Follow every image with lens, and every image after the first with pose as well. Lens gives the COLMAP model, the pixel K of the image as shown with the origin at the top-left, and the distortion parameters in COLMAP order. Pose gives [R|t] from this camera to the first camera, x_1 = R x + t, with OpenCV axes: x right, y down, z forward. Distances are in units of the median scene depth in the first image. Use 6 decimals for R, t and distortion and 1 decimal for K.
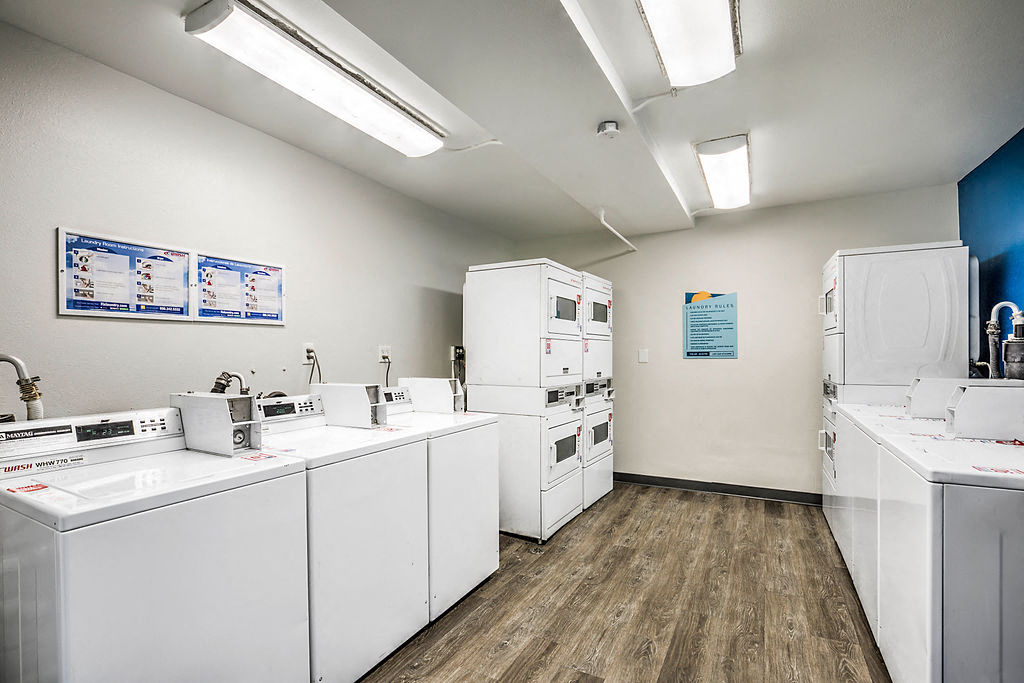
lens RADIAL K [[475.7, 0, 510.1], [0, 475.7, 356.3], [0, 0, 1]] dist [-0.001108, 0.000841]
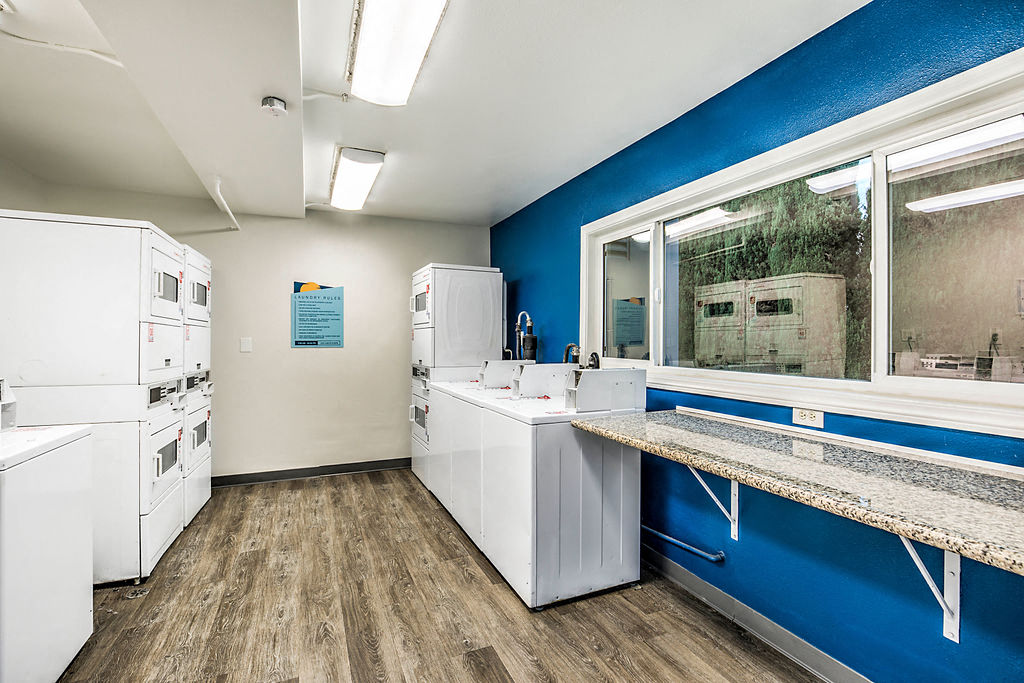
lens RADIAL K [[475.7, 0, 509.7], [0, 475.7, 342.4], [0, 0, 1]] dist [-0.001108, 0.000841]
pose [[0.624477, 0.007429, 0.781008, -0.166098], [-0.002127, 0.999967, -0.007811, 0.000938], [-0.781040, 0.003217, 0.624473, 0.030037]]
